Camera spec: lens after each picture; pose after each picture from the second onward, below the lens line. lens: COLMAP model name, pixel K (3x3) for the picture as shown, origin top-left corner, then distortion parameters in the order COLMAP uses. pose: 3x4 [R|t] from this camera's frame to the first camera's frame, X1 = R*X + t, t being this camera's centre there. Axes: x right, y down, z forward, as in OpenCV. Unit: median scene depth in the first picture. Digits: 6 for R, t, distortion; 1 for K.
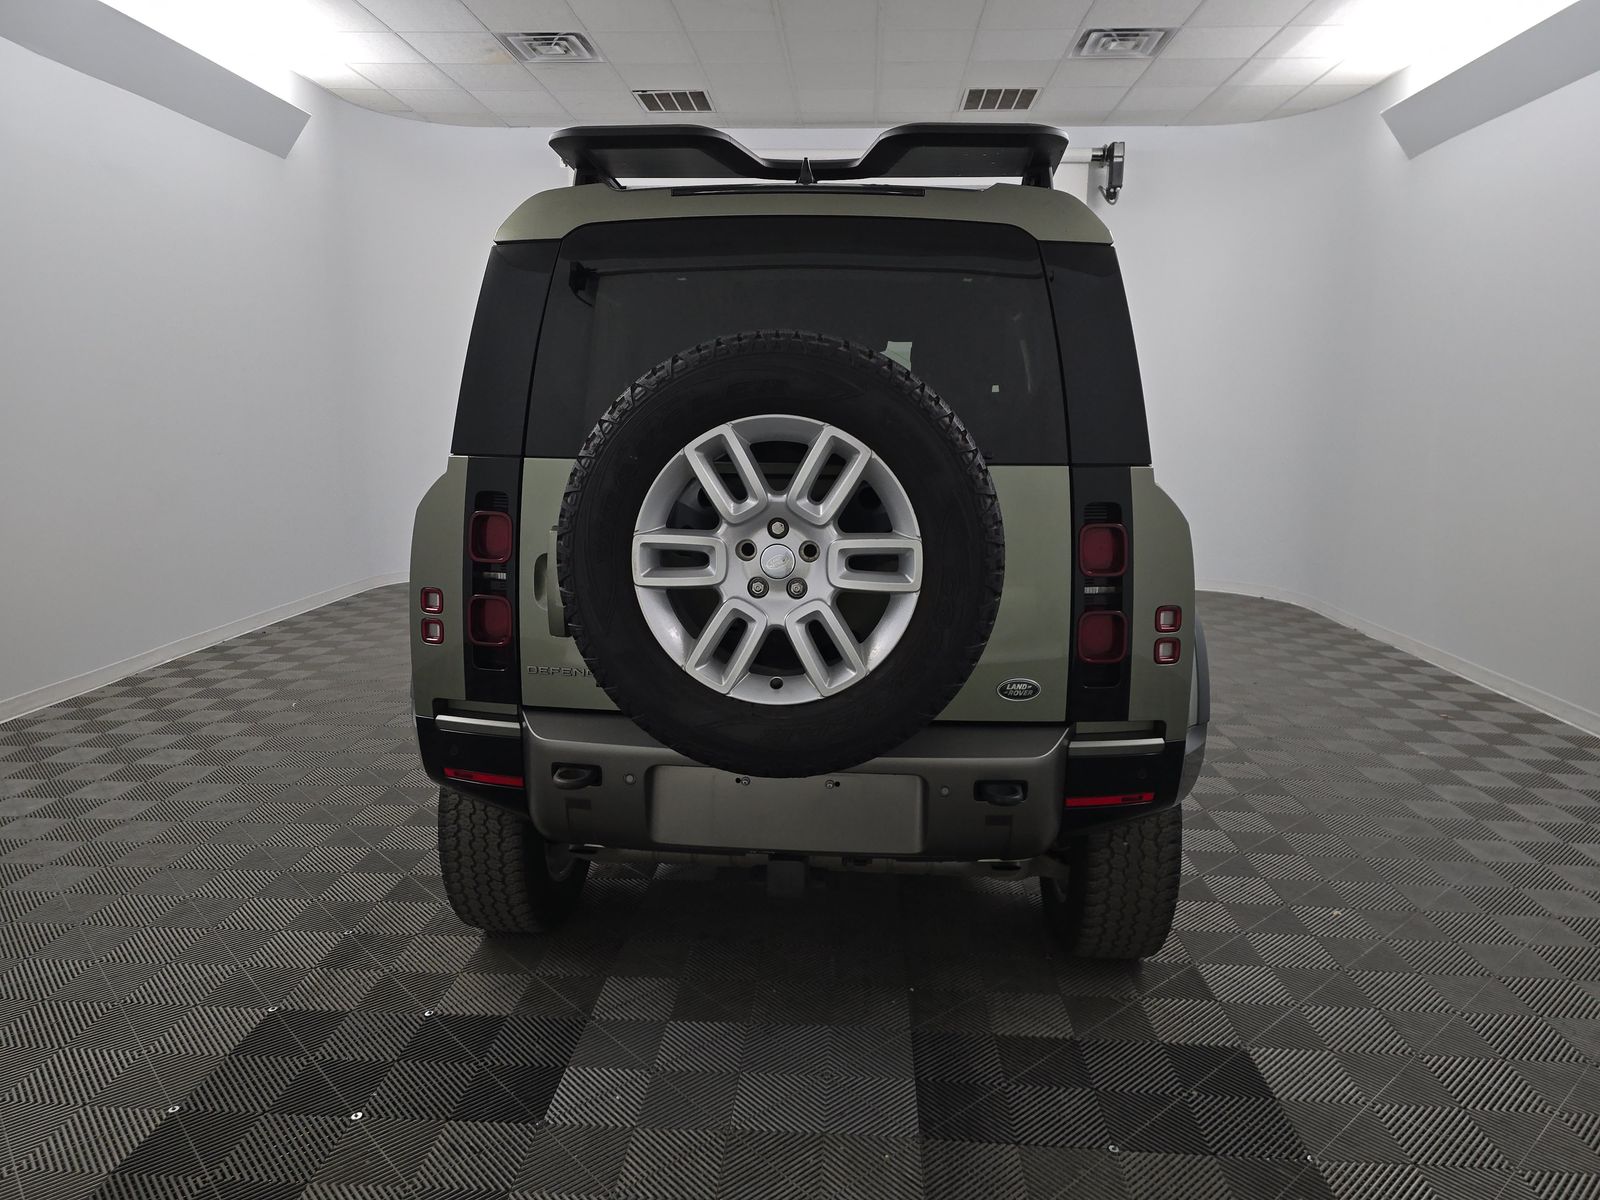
lens RADIAL K [[1075.3, 0, 794.3], [0, 1075.3, 598.3], [0, 0, 1]] dist [0.029724, 0.001117]
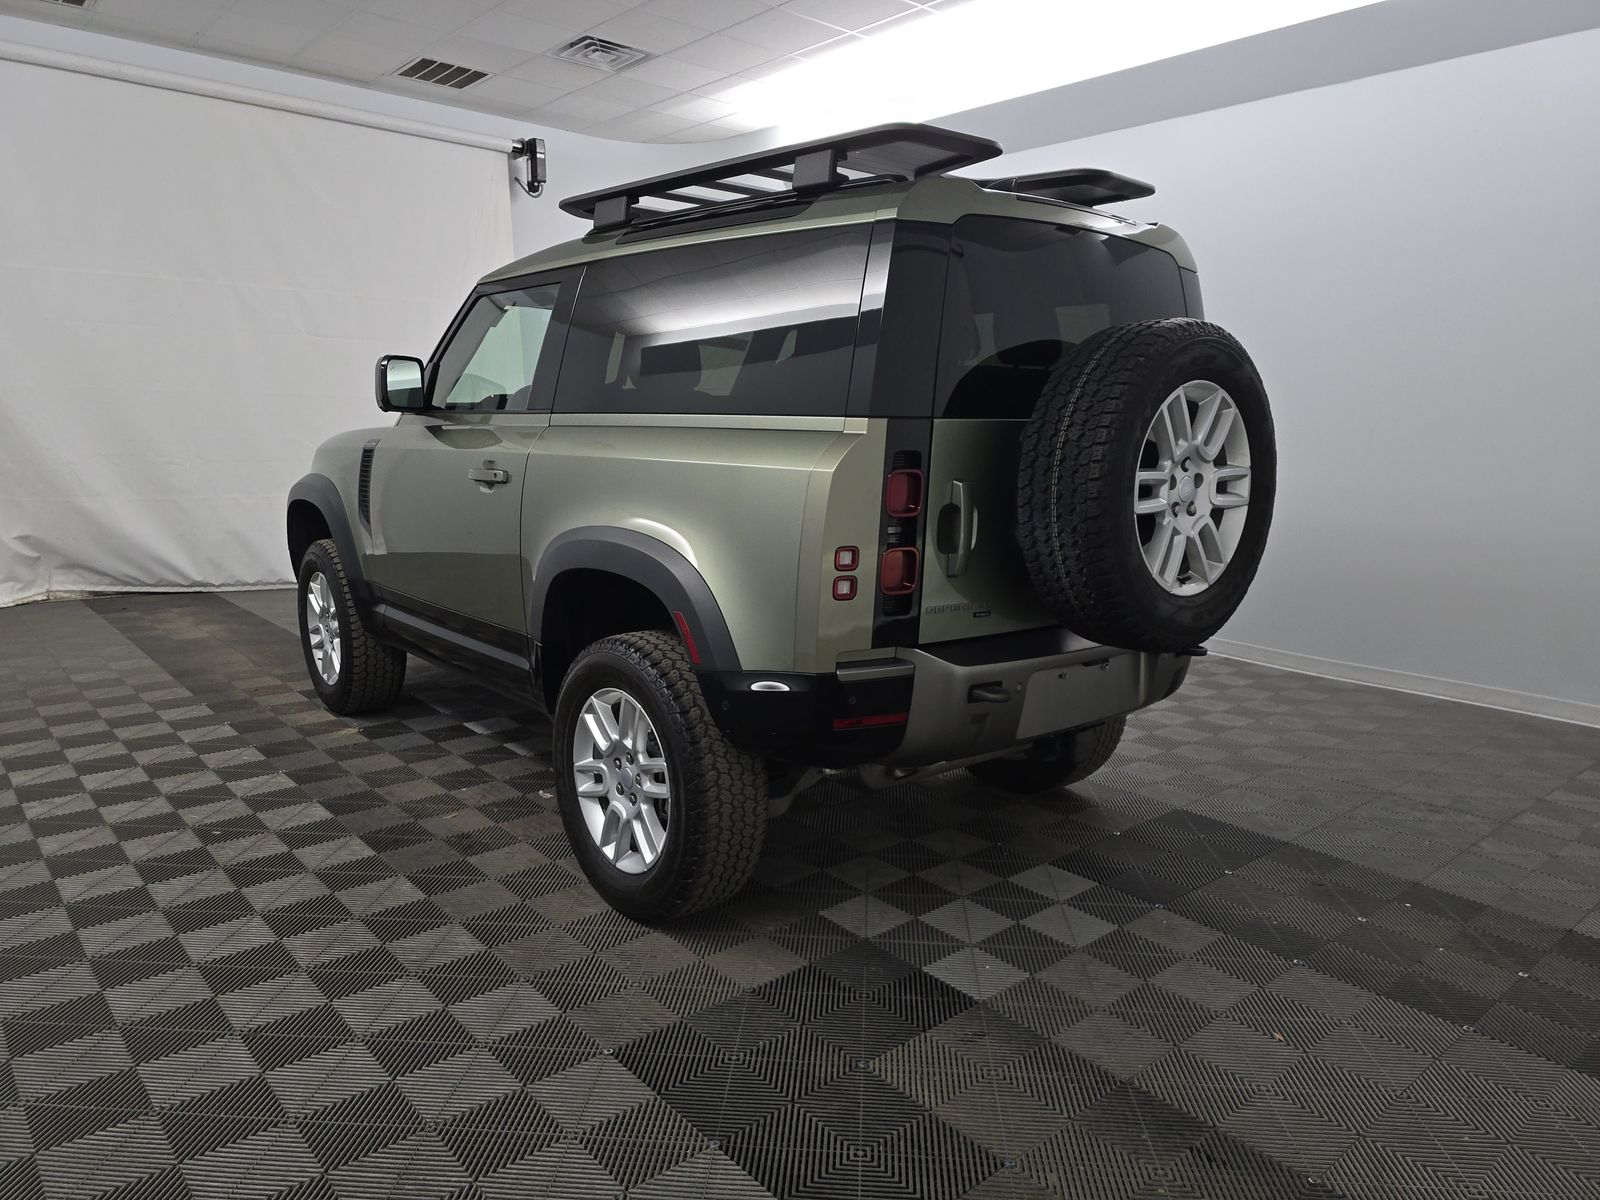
lens RADIAL K [[1075.3, 0, 789.6], [0, 1075.3, 600.4], [0, 0, 1]] dist [0.029724, 0.001117]
pose [[0.732881, -0.116779, 0.670260, -0.947644], [0.109081, 0.992583, 0.053665, -0.016339], [-0.671556, 0.033783, 0.740183, 0.240077]]
